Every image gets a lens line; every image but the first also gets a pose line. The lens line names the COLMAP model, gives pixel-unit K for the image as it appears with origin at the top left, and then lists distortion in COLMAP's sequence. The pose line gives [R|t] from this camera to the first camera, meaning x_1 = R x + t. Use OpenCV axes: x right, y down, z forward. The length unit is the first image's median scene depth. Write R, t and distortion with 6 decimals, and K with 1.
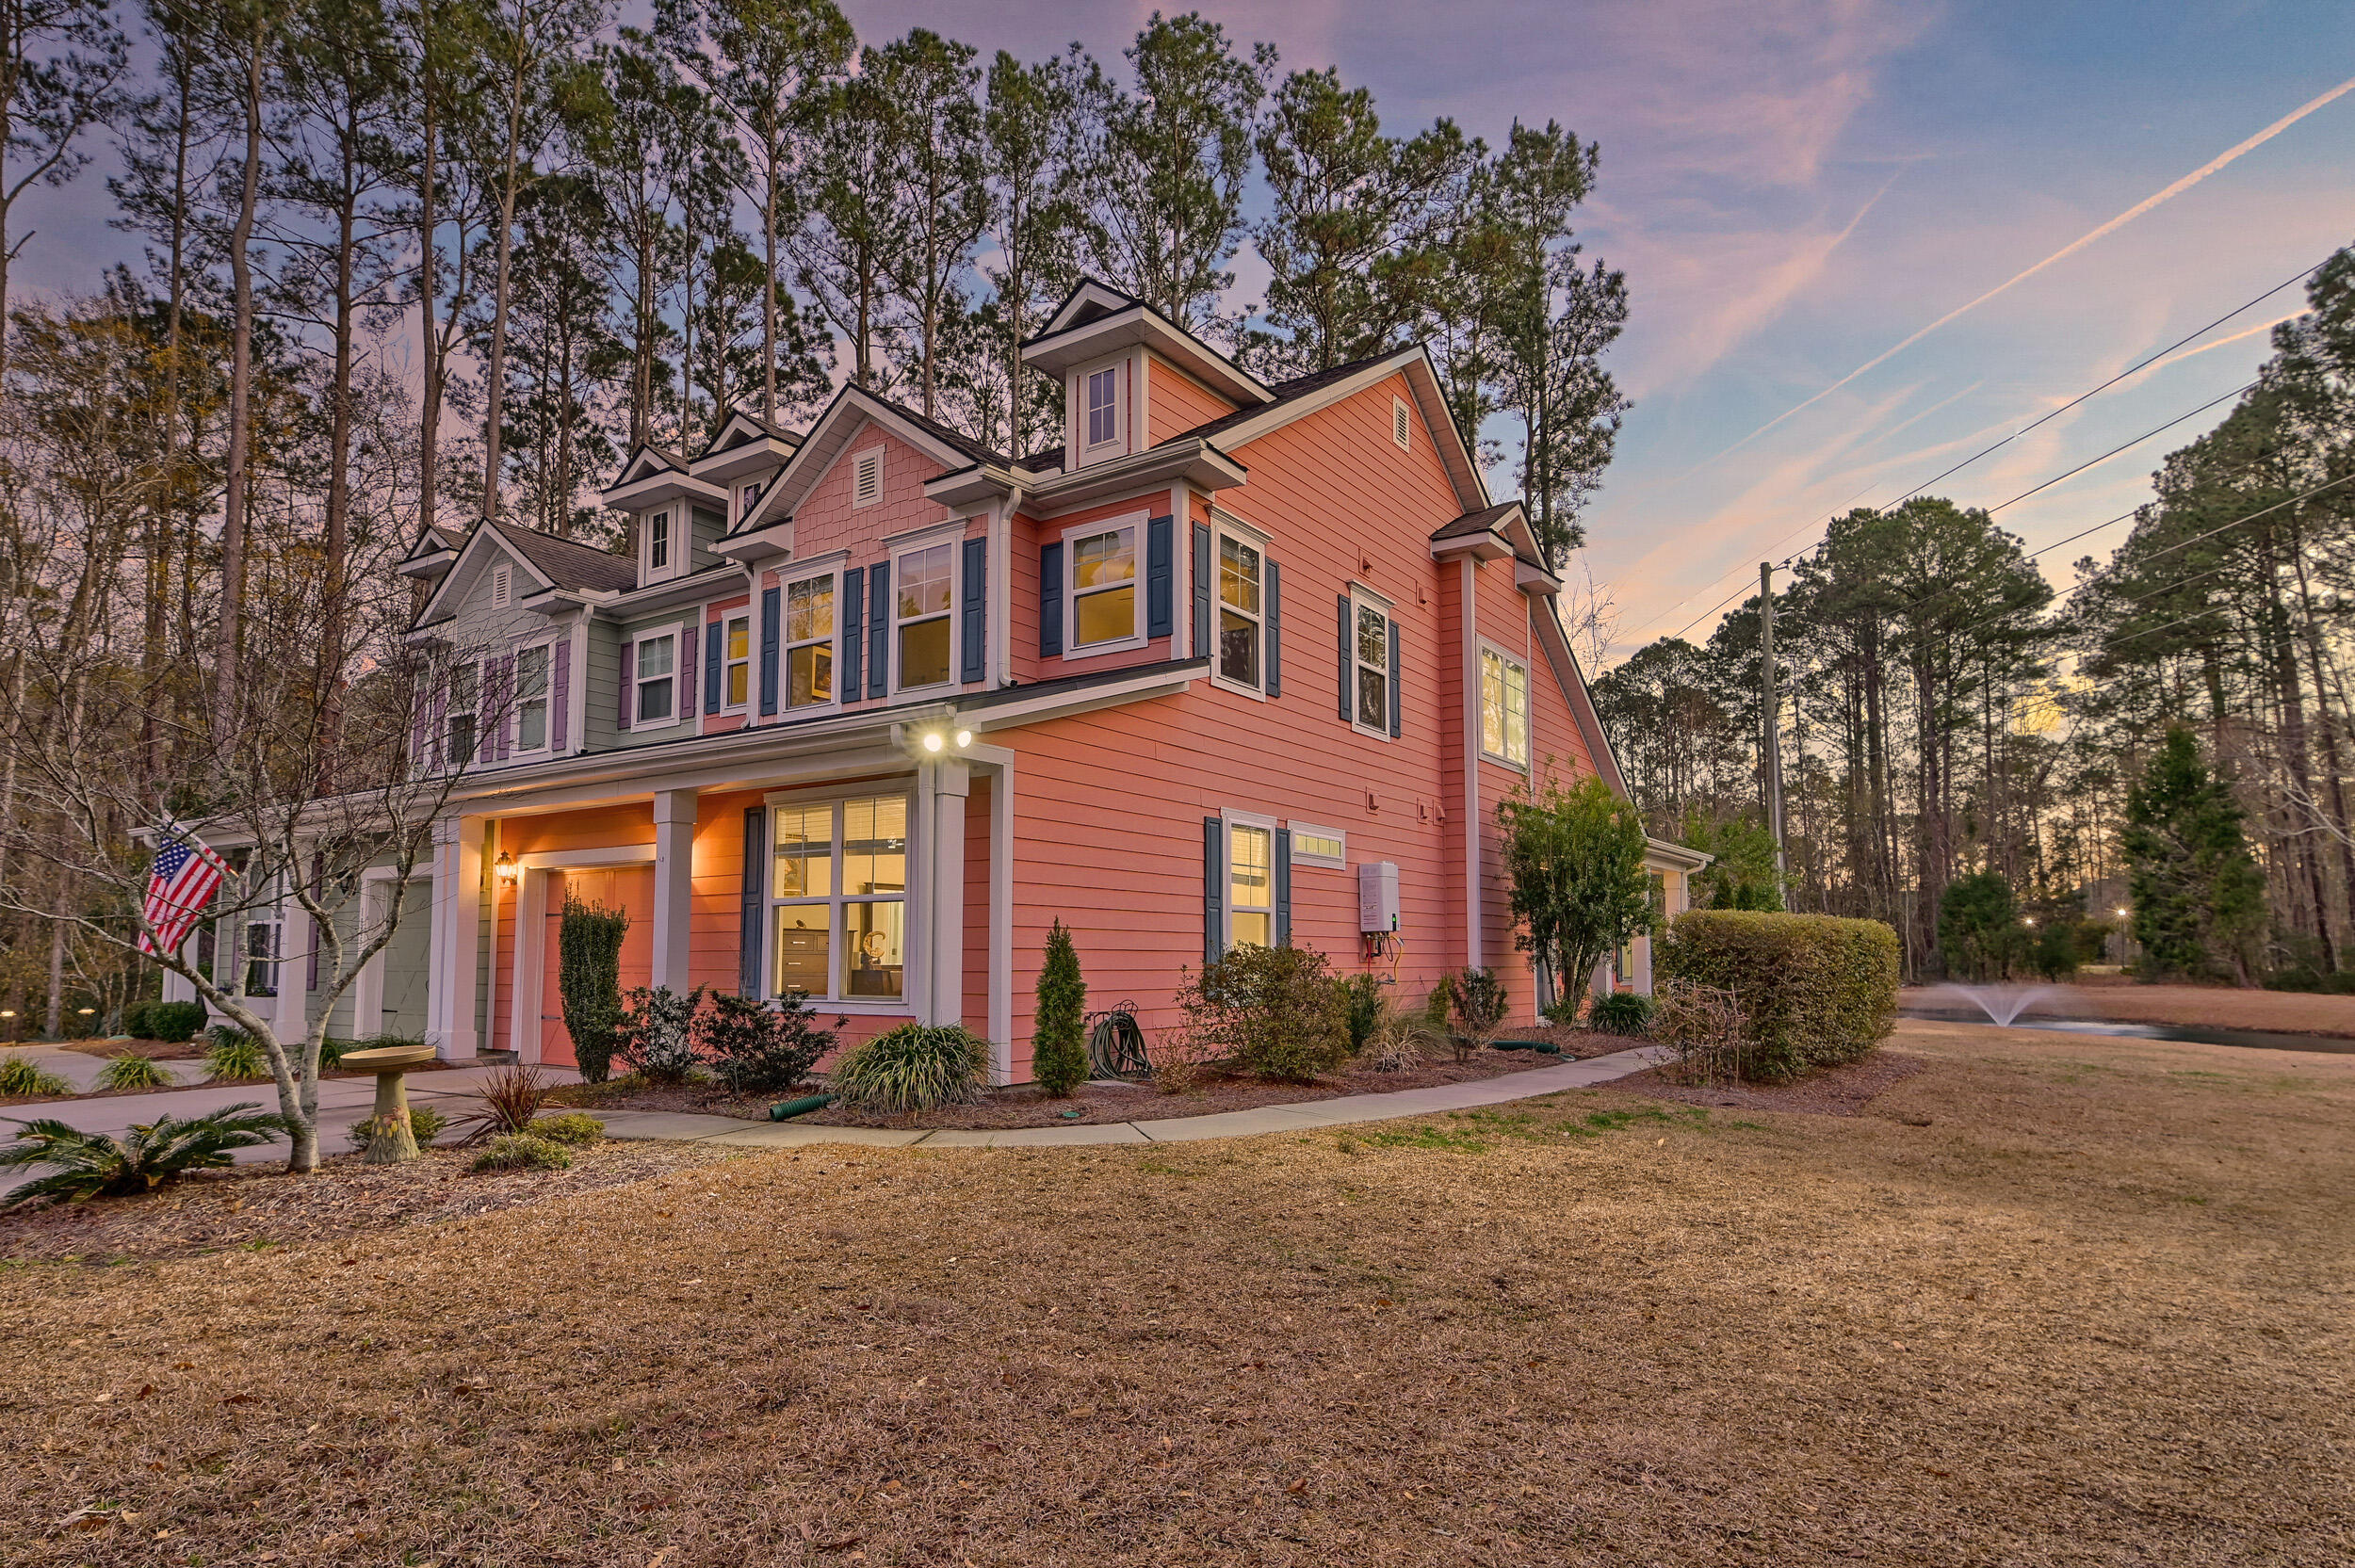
lens RADIAL K [[1332.3, 0, 1125.6], [0, 1332.3, 818.3], [0, 0, 1]] dist [-0.000539, -0.000179]
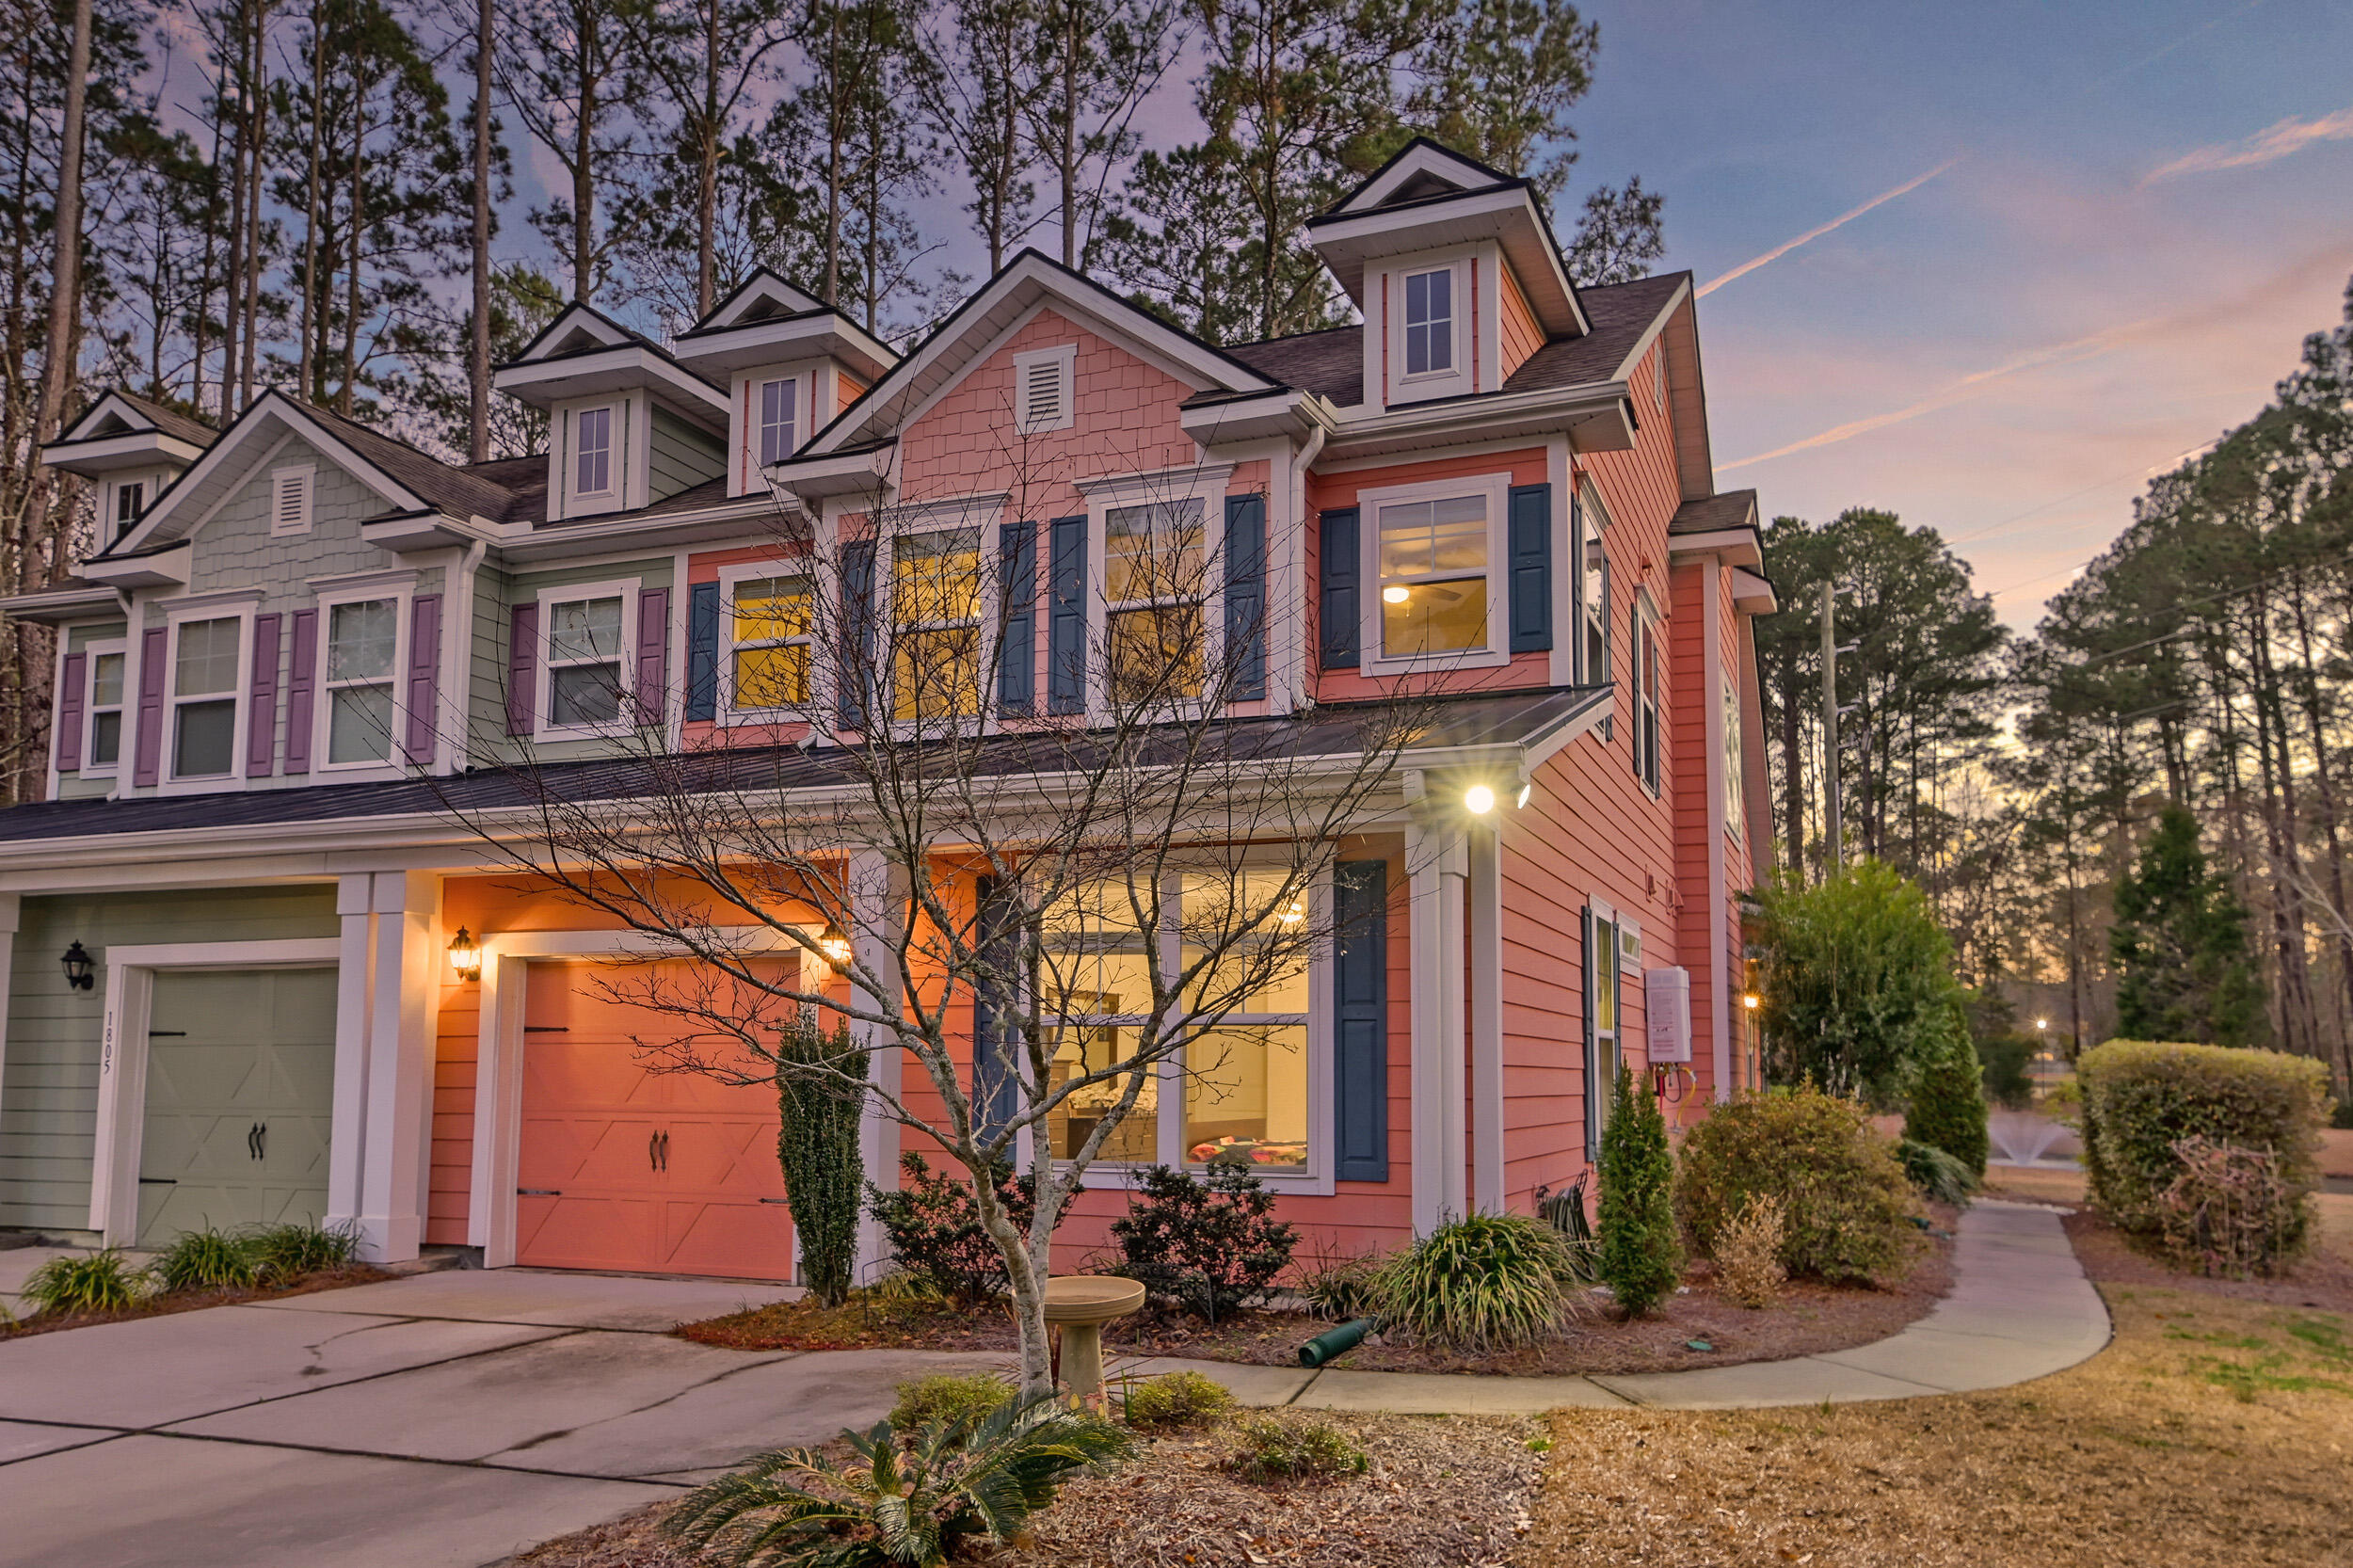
lens RADIAL K [[1830.7, 0, 1136.8], [0, 1830.7, 833.7], [0, 0, 1]] dist [0.033029, -0.001271]
pose [[0.973493, 0.034056, 0.226167, -0.148259], [-0.028645, 0.999220, -0.027164, -0.002256], [-0.226916, 0.019965, 0.973710, 0.034144]]
